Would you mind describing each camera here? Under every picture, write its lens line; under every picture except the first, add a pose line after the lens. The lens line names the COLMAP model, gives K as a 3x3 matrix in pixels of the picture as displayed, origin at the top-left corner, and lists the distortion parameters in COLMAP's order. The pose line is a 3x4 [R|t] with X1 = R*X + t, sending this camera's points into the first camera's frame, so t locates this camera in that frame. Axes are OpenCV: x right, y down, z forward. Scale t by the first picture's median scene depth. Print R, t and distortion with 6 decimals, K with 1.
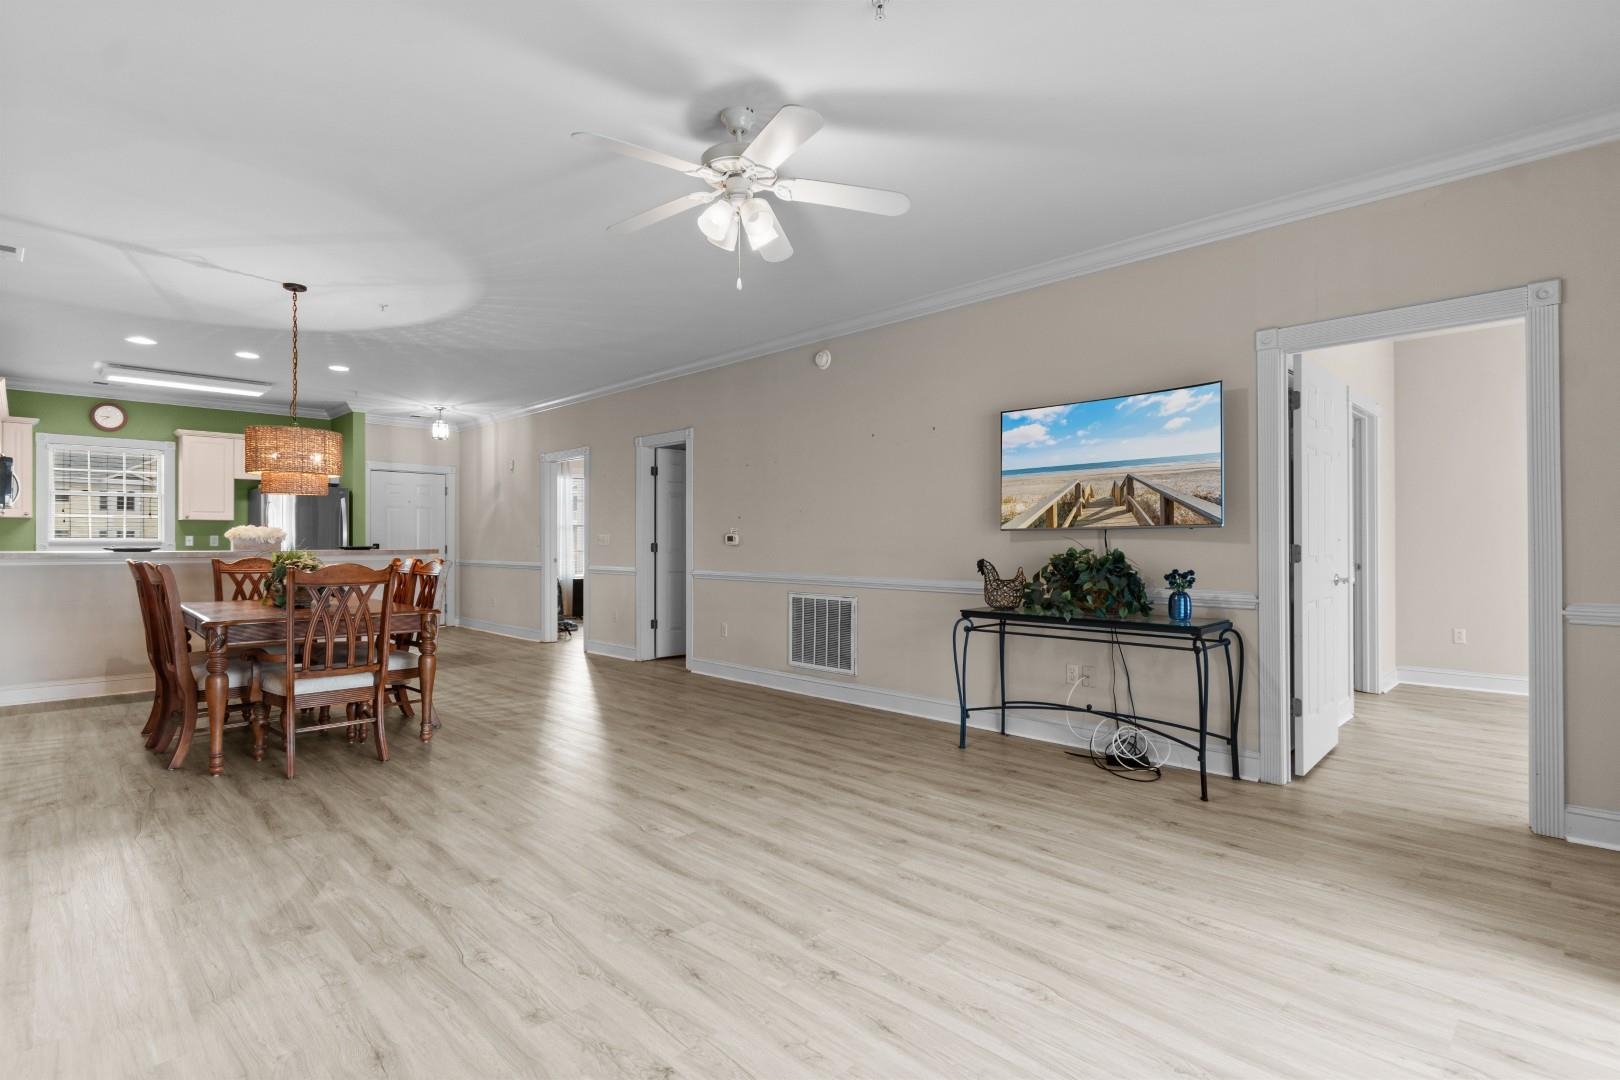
lens RADIAL K [[788.3, 0, 810.0], [0, 788.3, 540.0], [0, 0, 1]] dist [0.003068, -0.000493]
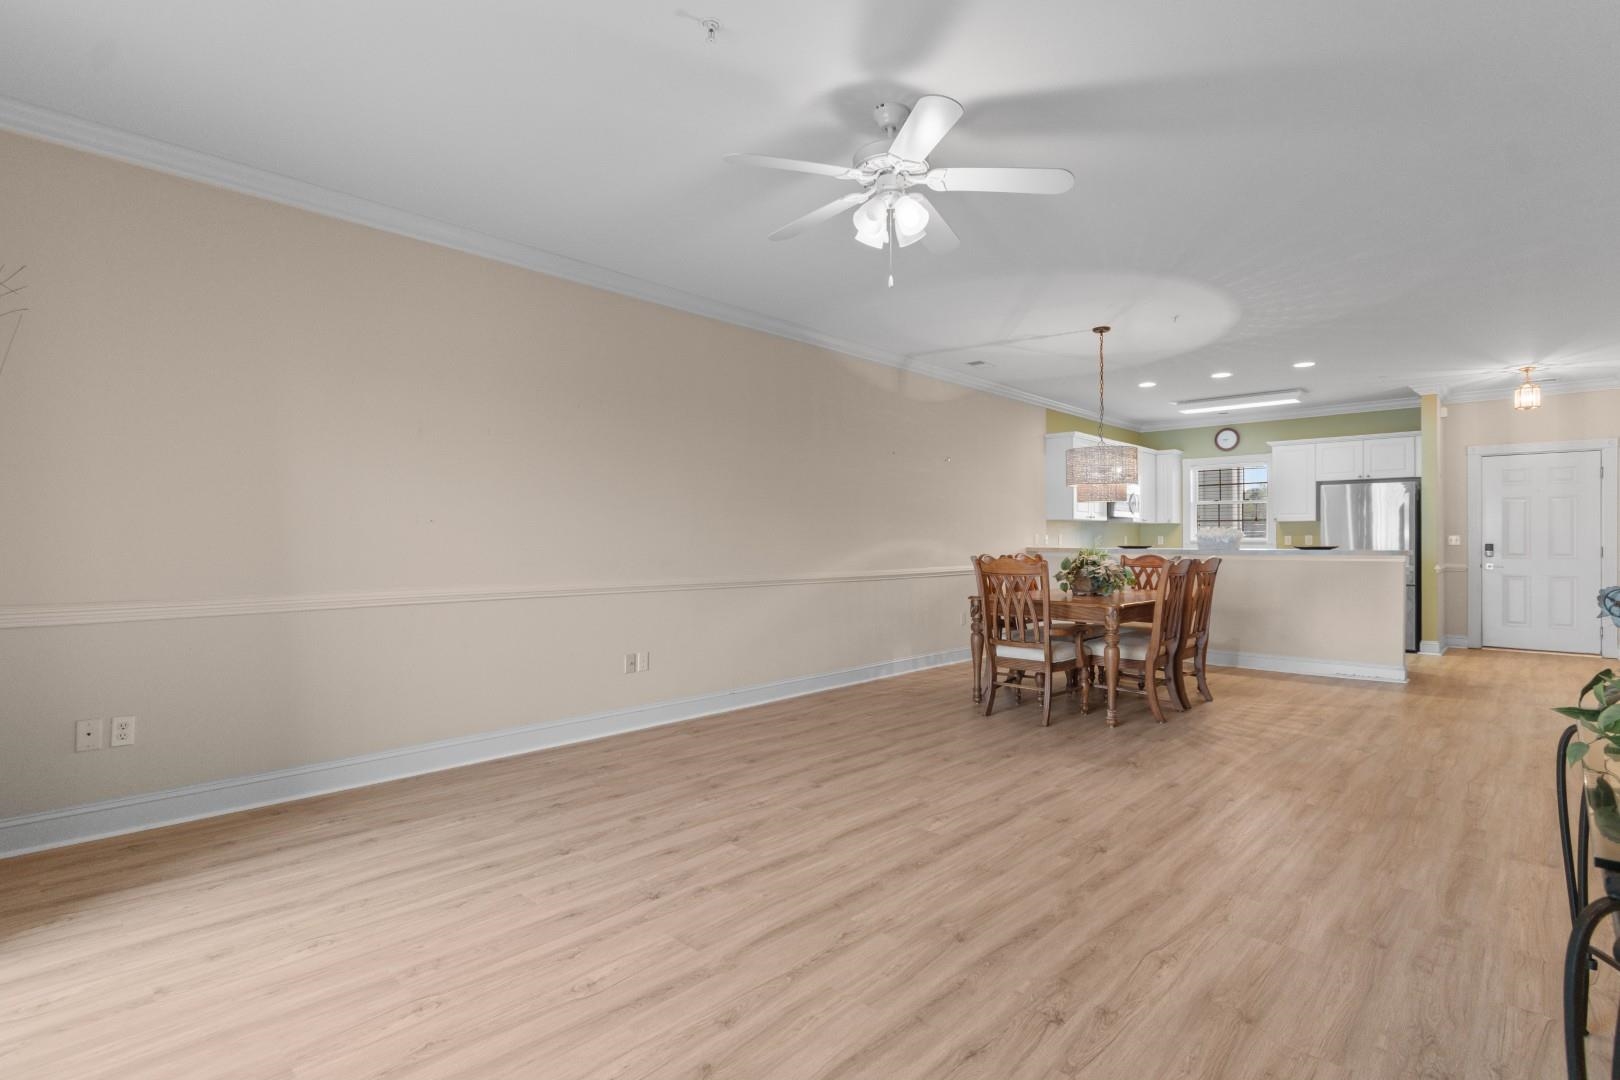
lens RADIAL K [[788.3, 0, 810.0], [0, 788.3, 540.0], [0, 0, 1]] dist [0.003068, -0.000493]
pose [[0.031281, -0.001201, -0.999510, 0.731729], [0.002061, 0.999997, -0.001137, 0.001210], [0.999508, -0.002024, 0.031284, 0.703585]]
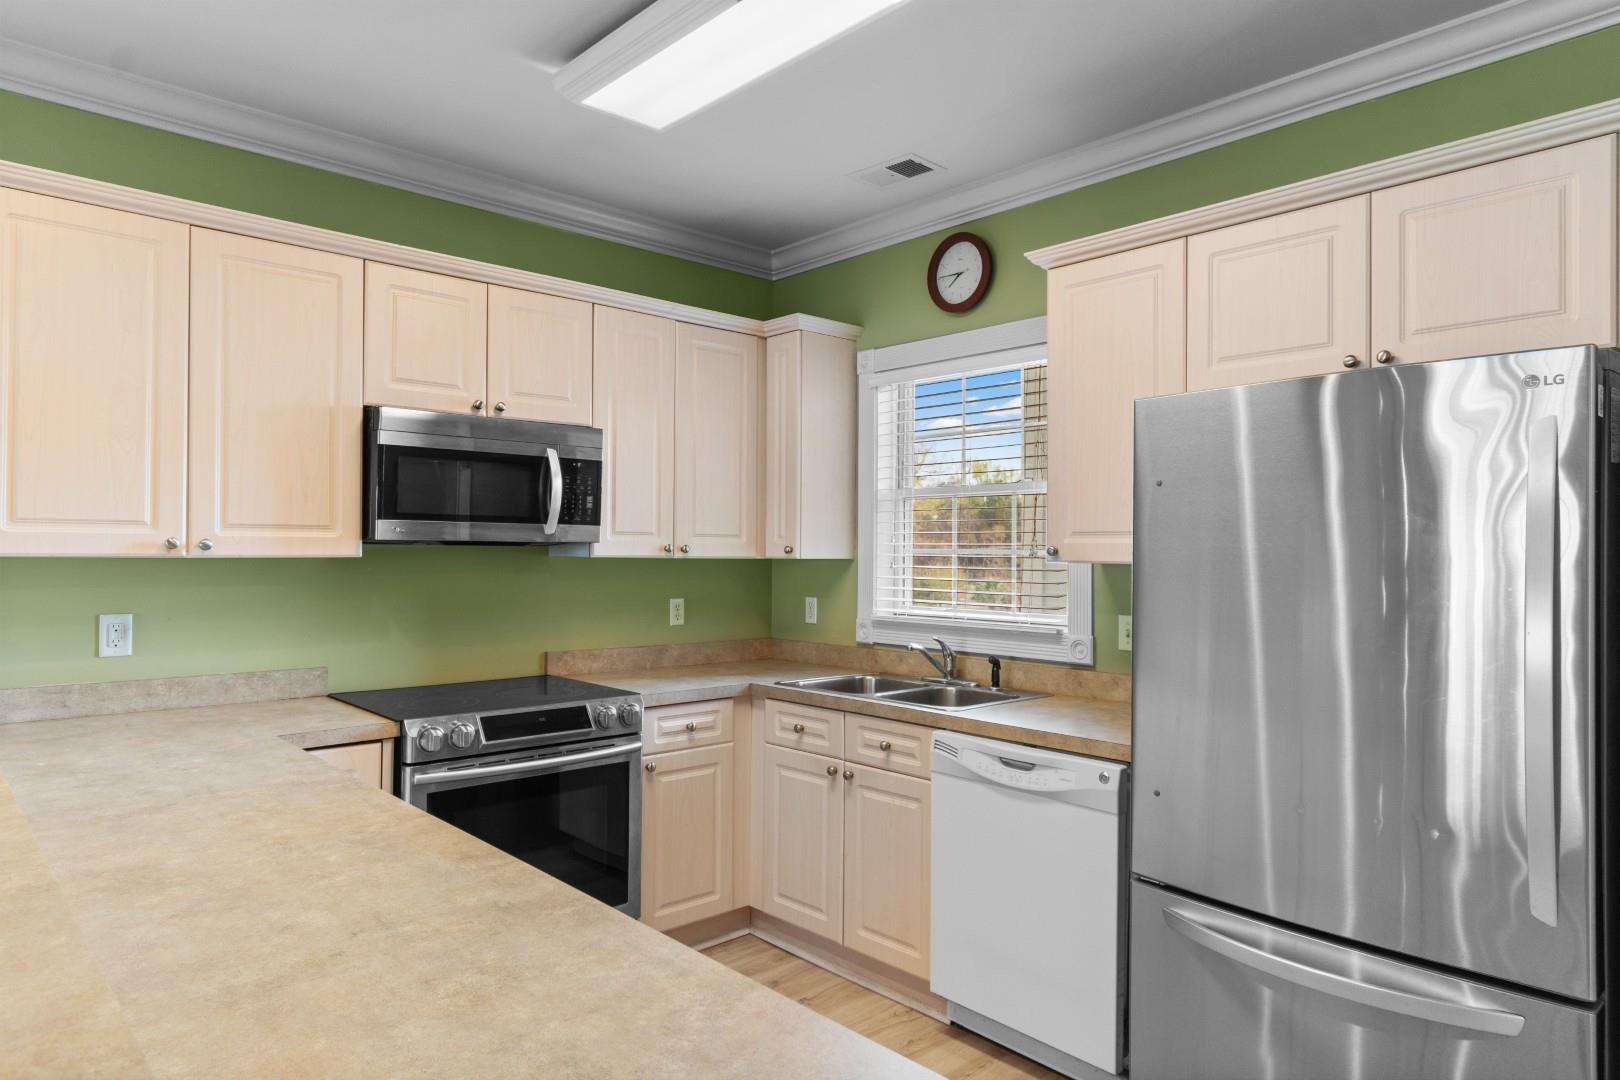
lens RADIAL K [[986.2, 0, 810.0], [0, 986.2, 540.0], [0, 0, 1]] dist [0.003645, 0.000857]
pose [[-0.044577, -0.010643, -0.998949, -0.996111], [-0.005289, 0.999932, -0.010417, -0.069580], [0.998992, 0.004820, -0.044630, 2.156751]]
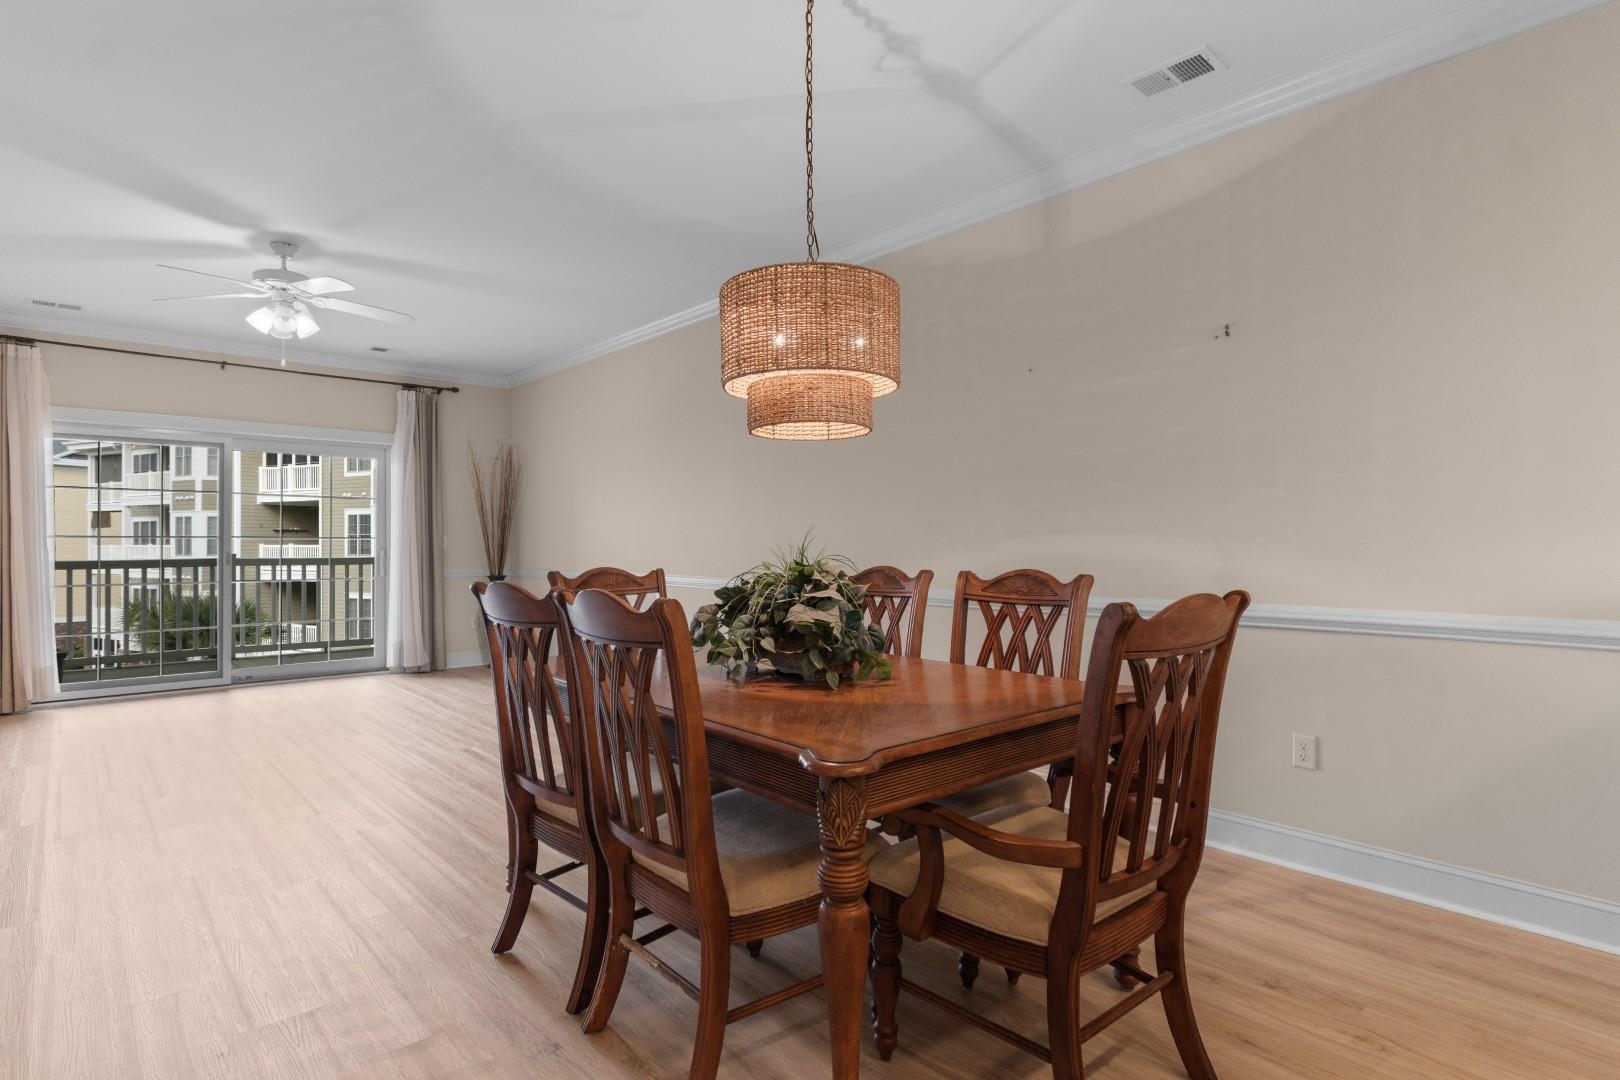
lens RADIAL K [[836.2, 0, 810.0], [0, 836.2, 540.0], [0, 0, 1]] dist [0.003126, -0.000407]
pose [[-0.998271, 0.003791, 0.058651, -0.924005], [0.003429, 0.999974, -0.006267, 0.008393], [-0.058674, -0.006055, -0.998259, 2.004786]]
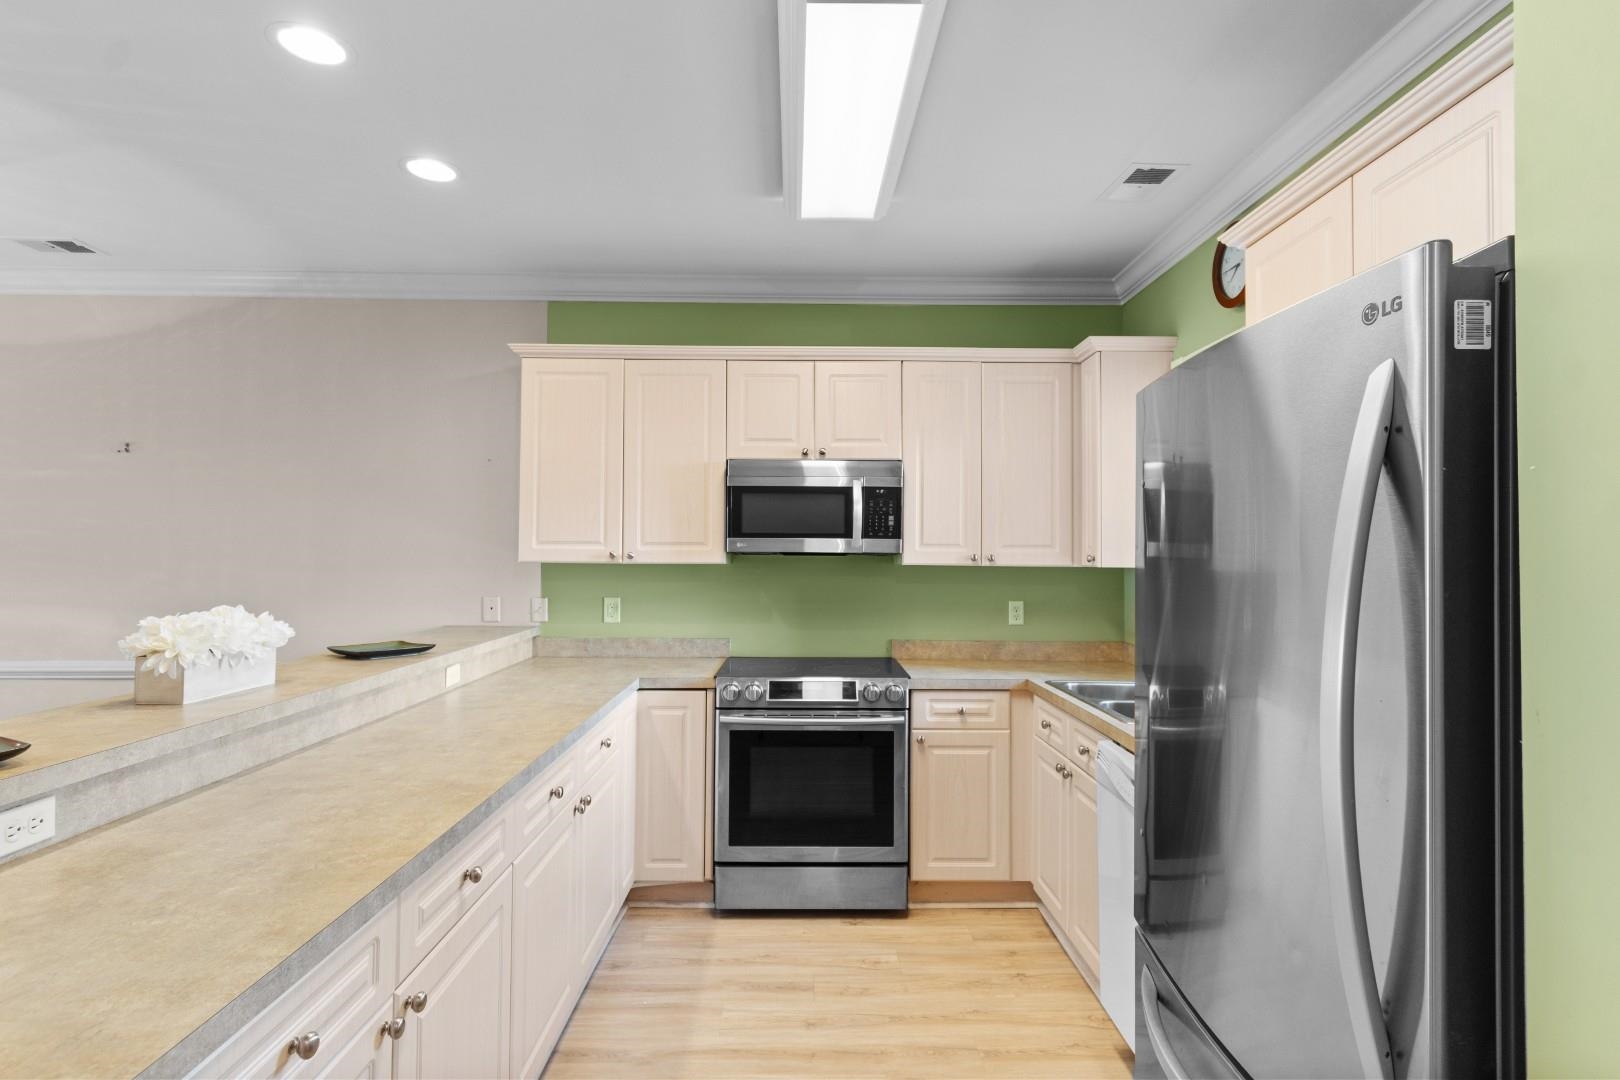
lens RADIAL K [[823.8, 0, 810.0], [0, 823.8, 540.0], [0, 0, 1]] dist [0.004504, -0.000920]
pose [[-0.700504, -0.016535, -0.713457, -1.157536], [-0.004274, 0.999811, -0.018975, -0.072316], [0.713635, -0.010243, -0.700442, 2.521995]]
